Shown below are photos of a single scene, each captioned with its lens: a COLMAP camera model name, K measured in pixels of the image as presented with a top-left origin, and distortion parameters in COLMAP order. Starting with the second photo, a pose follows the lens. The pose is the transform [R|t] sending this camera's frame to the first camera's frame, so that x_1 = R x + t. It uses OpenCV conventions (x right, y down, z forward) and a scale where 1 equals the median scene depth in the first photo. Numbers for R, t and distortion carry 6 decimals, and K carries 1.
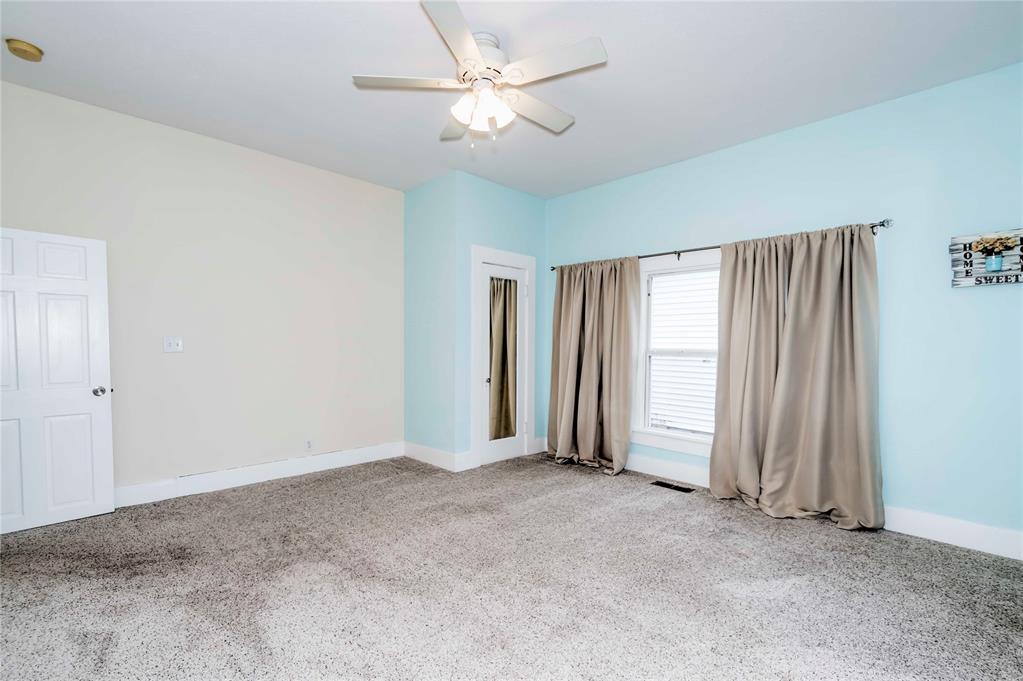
lens RADIAL K [[455.5, 0, 510.2], [0, 455.5, 351.1], [0, 0, 1]] dist [0.000569, 0.000490]
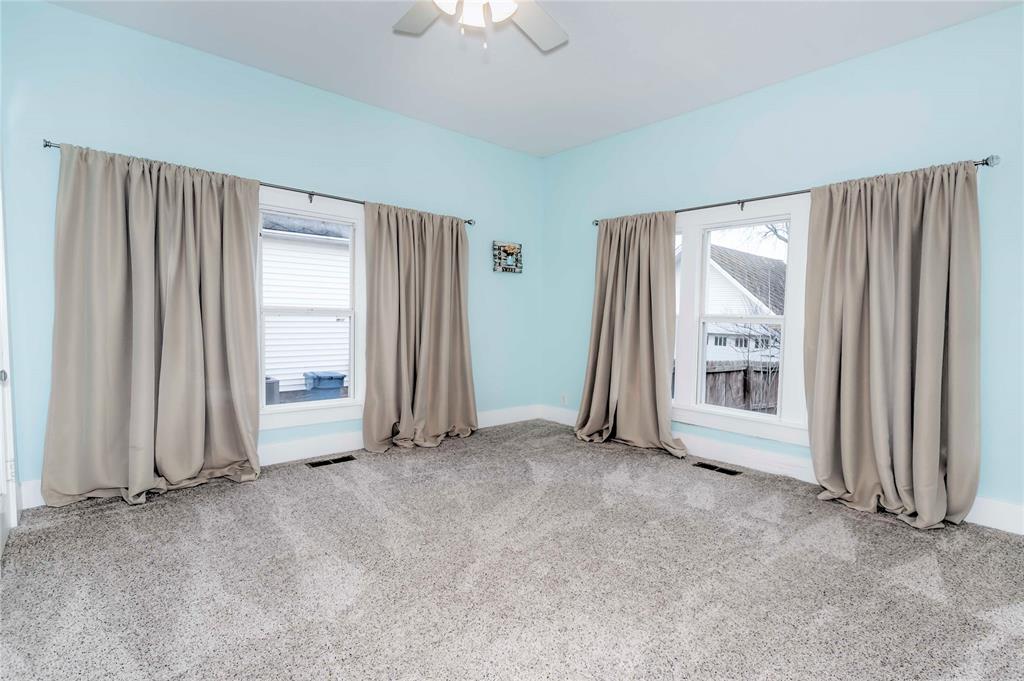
lens RADIAL K [[455.9, 0, 510.7], [0, 455.9, 351.1], [0, 0, 1]] dist [0.000569, 0.000490]
pose [[0.080119, -0.064245, 0.994713, -0.532984], [0.015537, 0.997880, 0.063198, 0.035064], [-0.996664, 0.010392, 0.080947, 0.632255]]
